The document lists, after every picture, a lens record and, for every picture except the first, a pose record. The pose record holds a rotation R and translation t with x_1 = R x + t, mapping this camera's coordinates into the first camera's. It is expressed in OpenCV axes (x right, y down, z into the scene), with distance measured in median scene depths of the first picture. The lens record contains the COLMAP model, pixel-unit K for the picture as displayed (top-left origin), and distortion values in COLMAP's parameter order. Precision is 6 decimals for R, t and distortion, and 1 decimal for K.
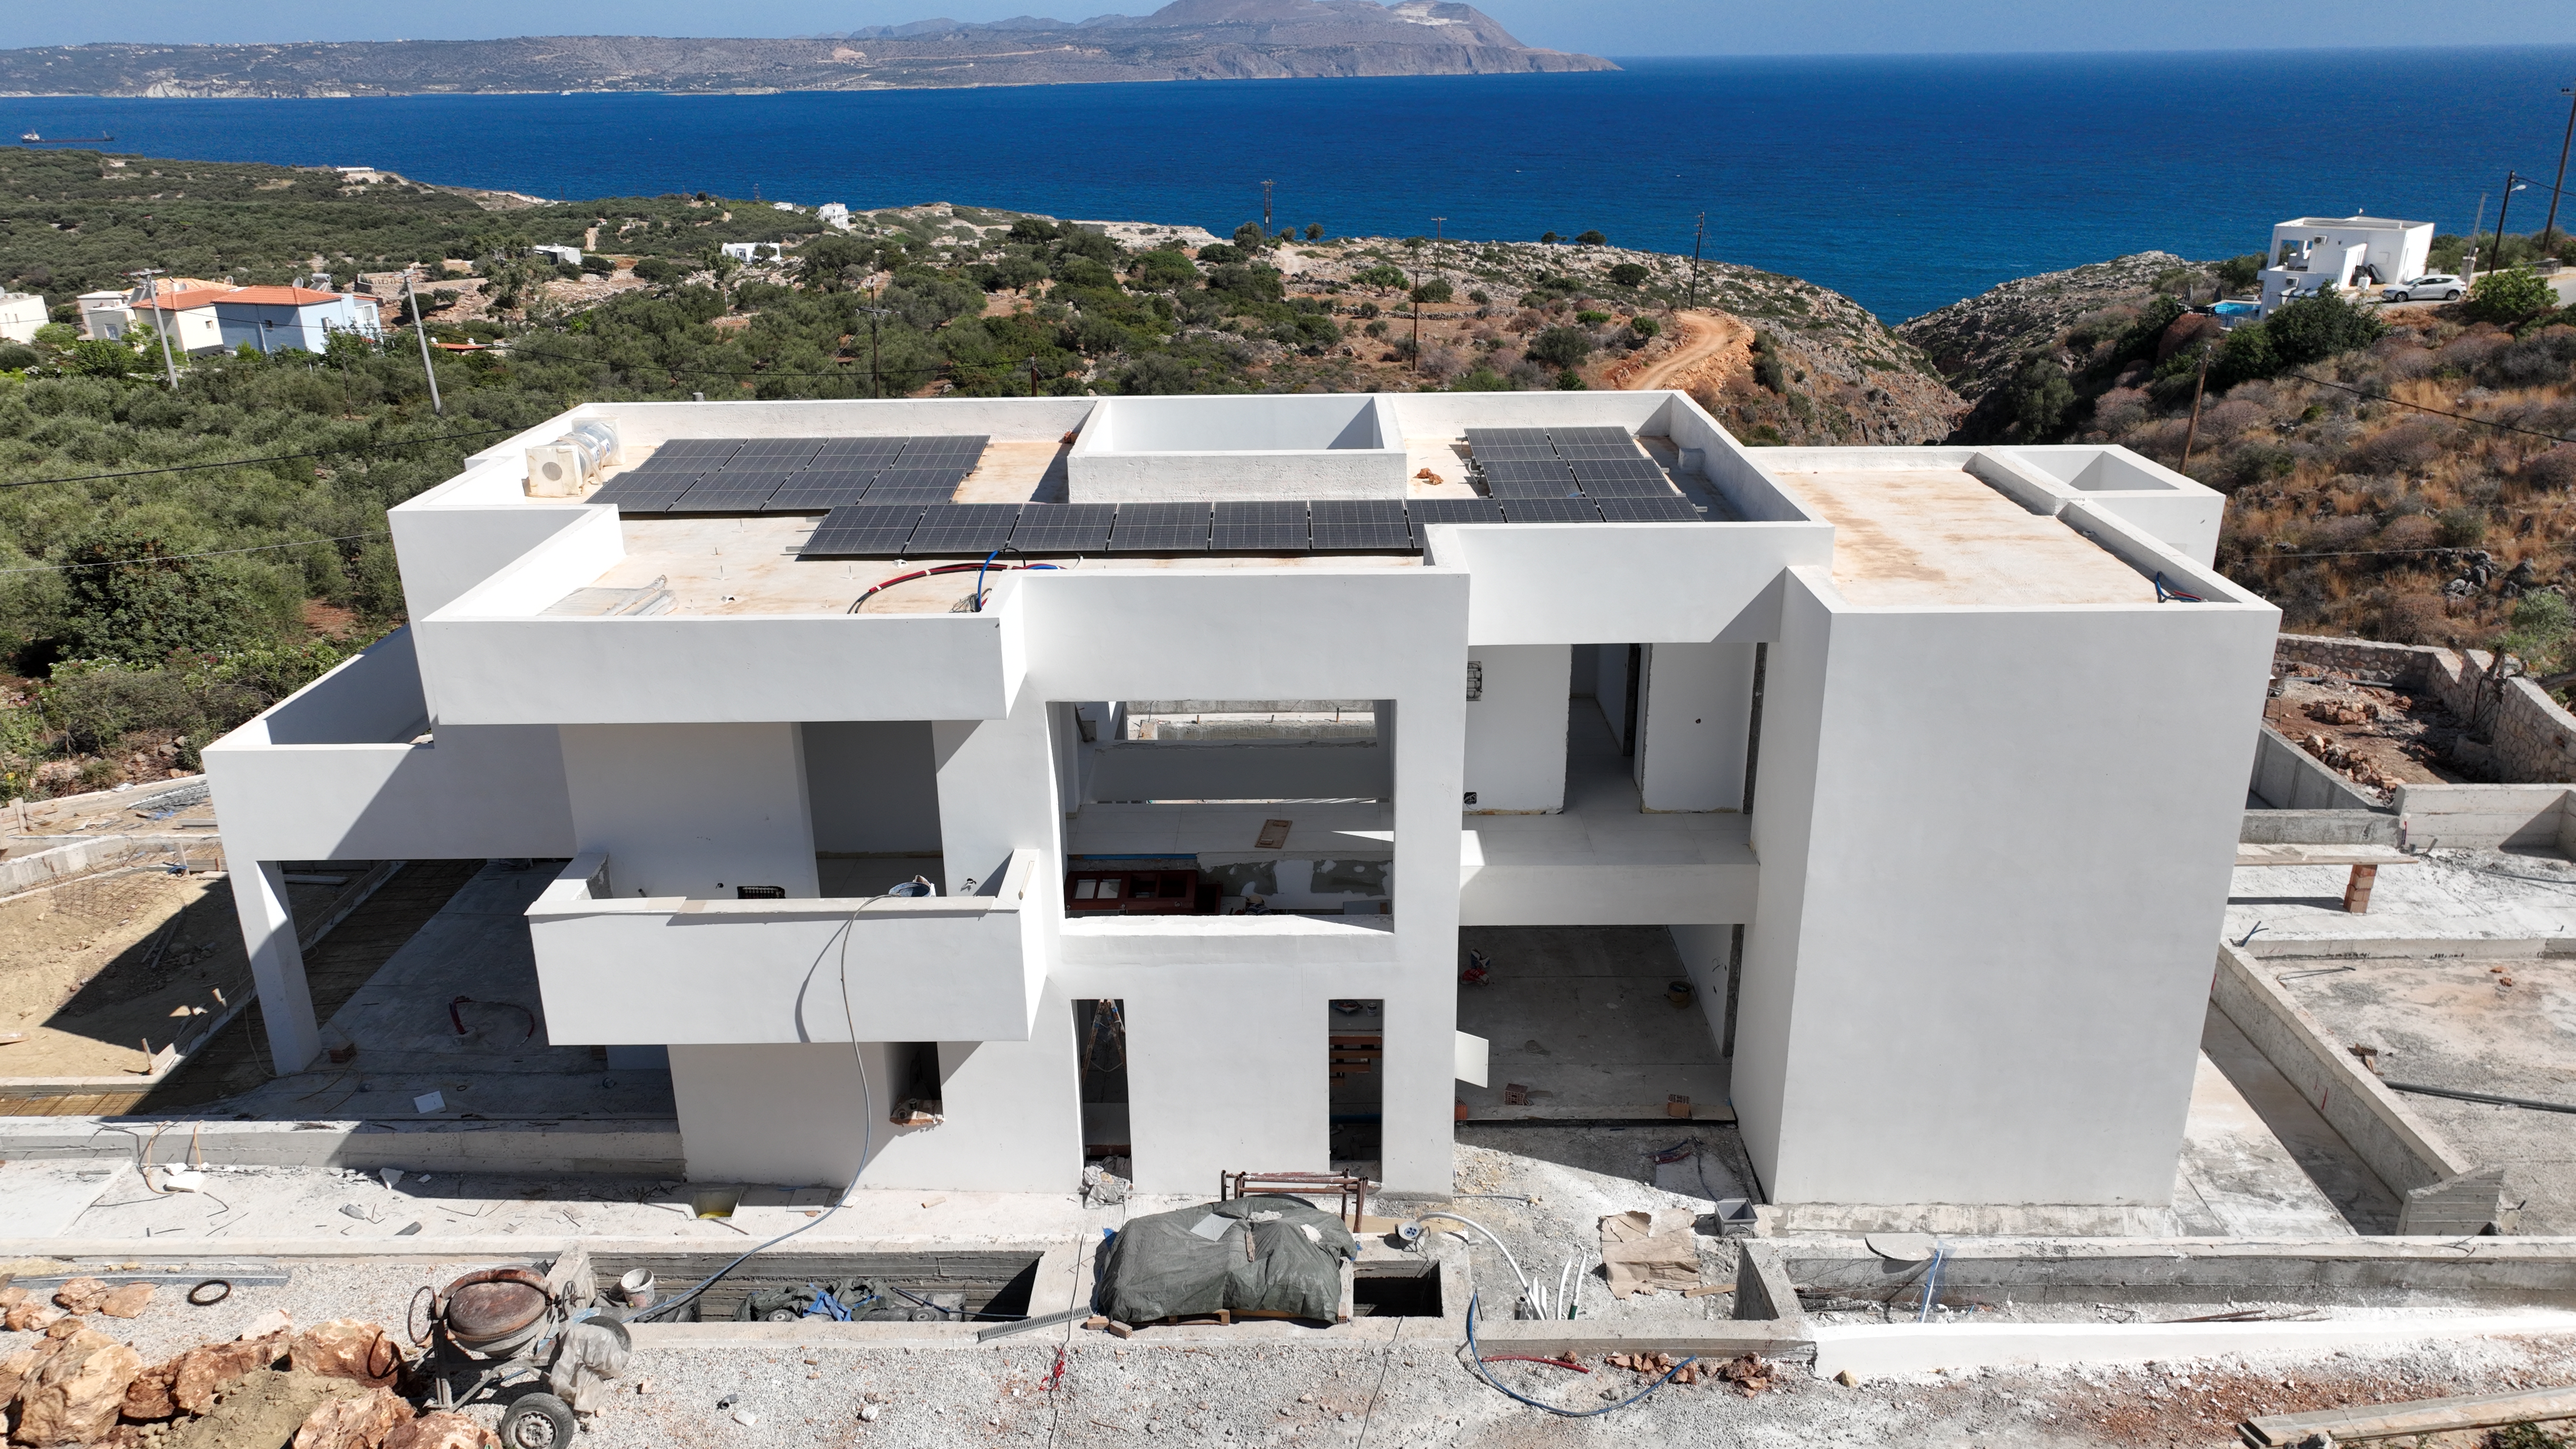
lens RADIAL K [[1791.7, 0, 1294.5], [0, 1791.7, 730.7], [0, 0, 1]] dist [-0.006032, 0.023886]
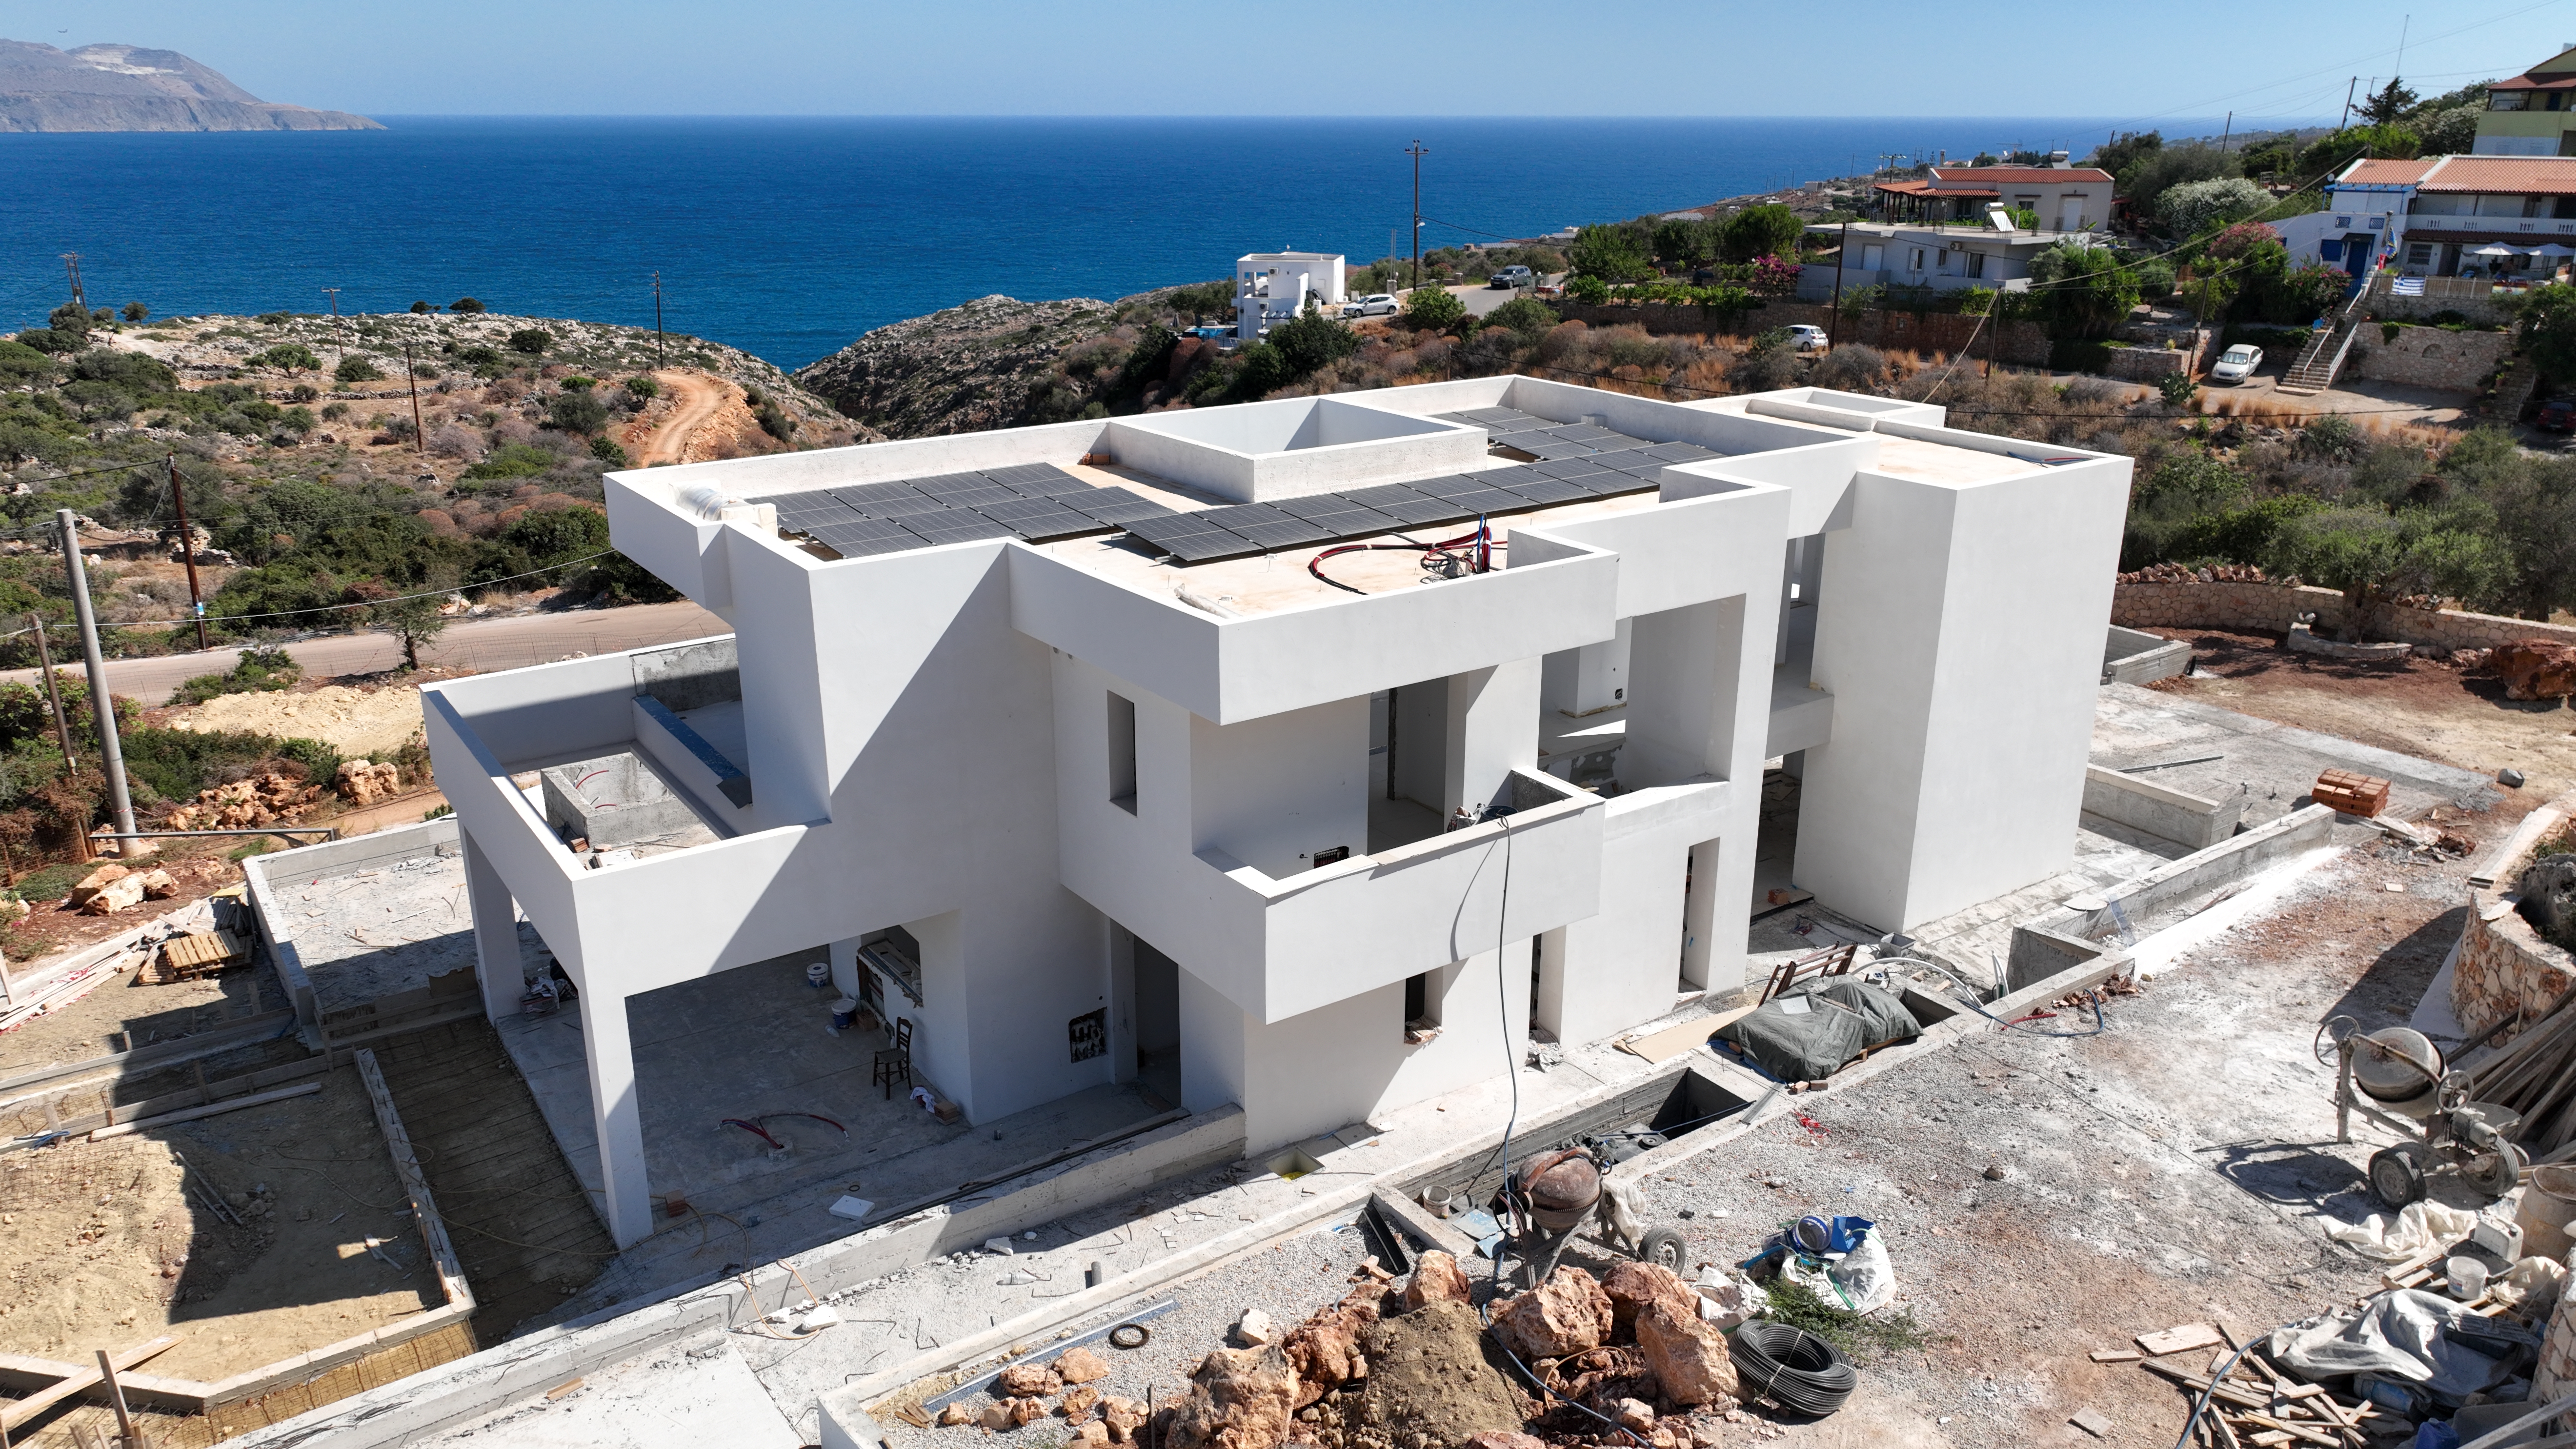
lens RADIAL K [[1791.7, 0, 1285.1], [0, 1791.7, 734.2], [0, 0, 1]] dist [-0.006032, 0.023886]
pose [[0.818861, -0.178230, 0.545619, -0.842683], [0.193685, 0.980616, 0.029643, -0.018720], [-0.540326, 0.081405, 0.837509, 0.089567]]
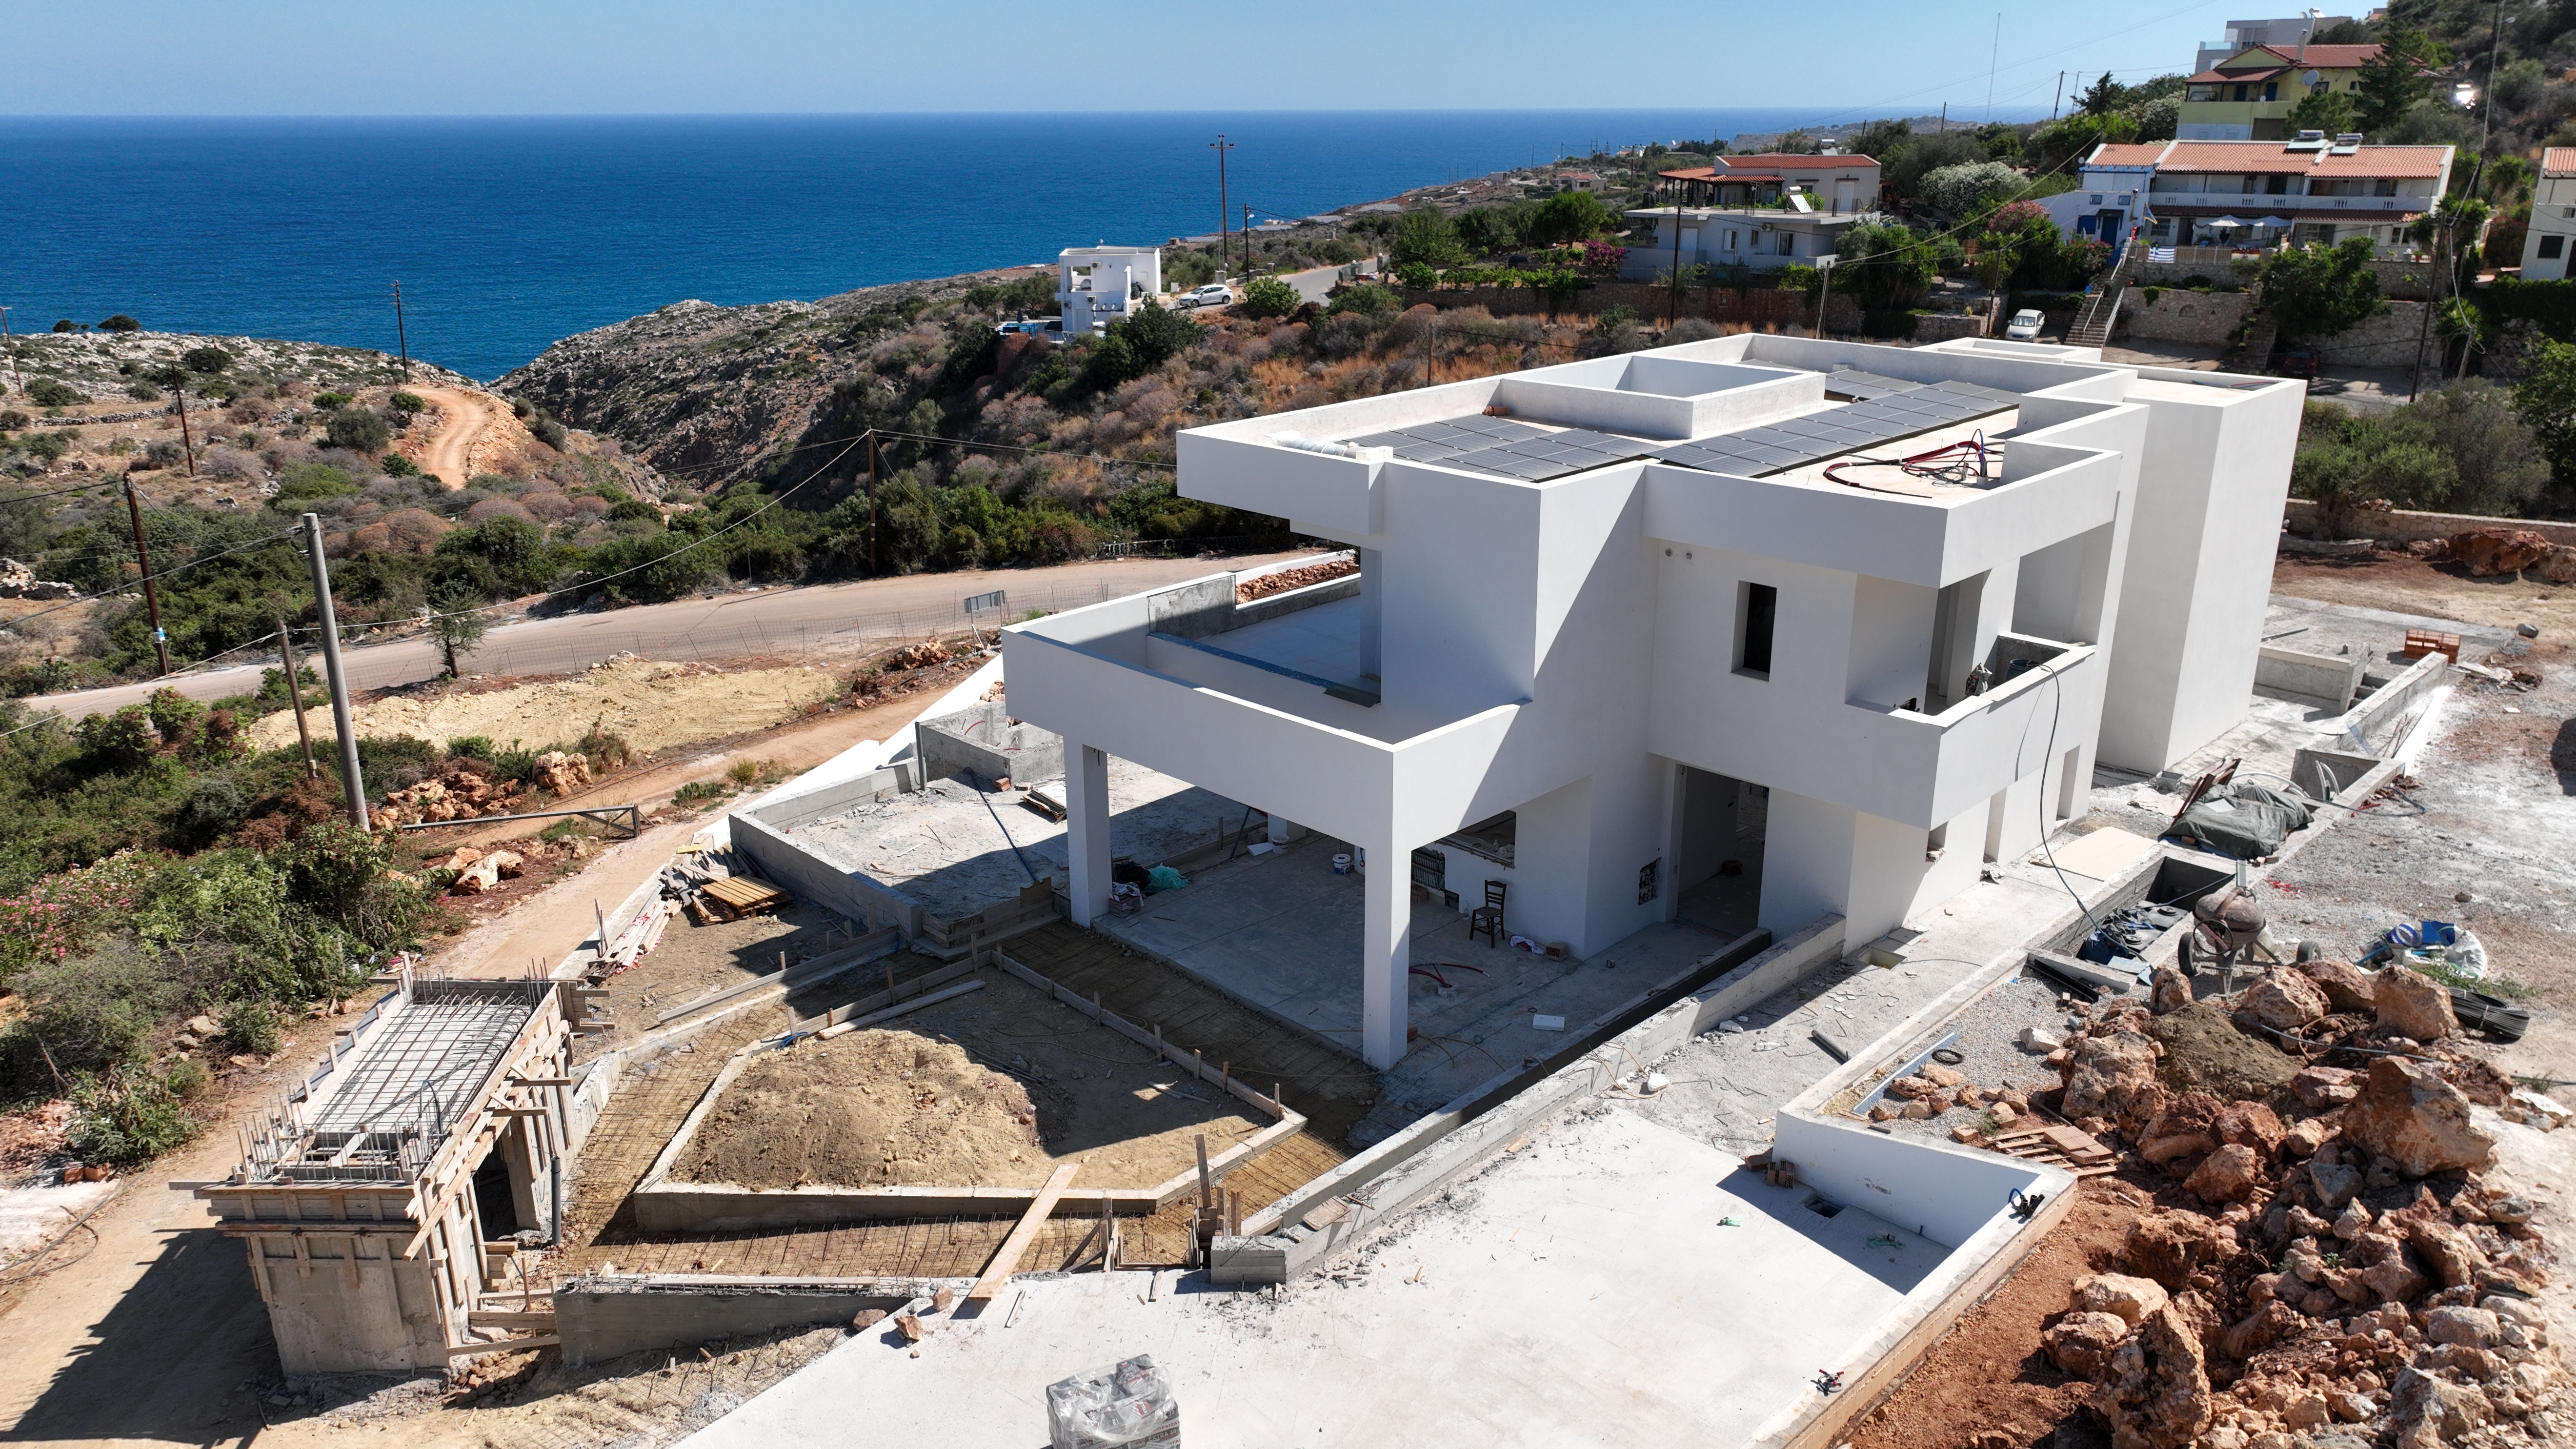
lens RADIAL K [[1791.7, 0, 1285.3], [0, 1791.7, 731.9], [0, 0, 1]] dist [-0.006032, 0.023886]
pose [[0.707745, -0.227648, 0.668785, -1.444180], [0.247982, 0.966476, 0.066551, -0.091607], [-0.661515, 0.118746, 0.740471, 0.286834]]
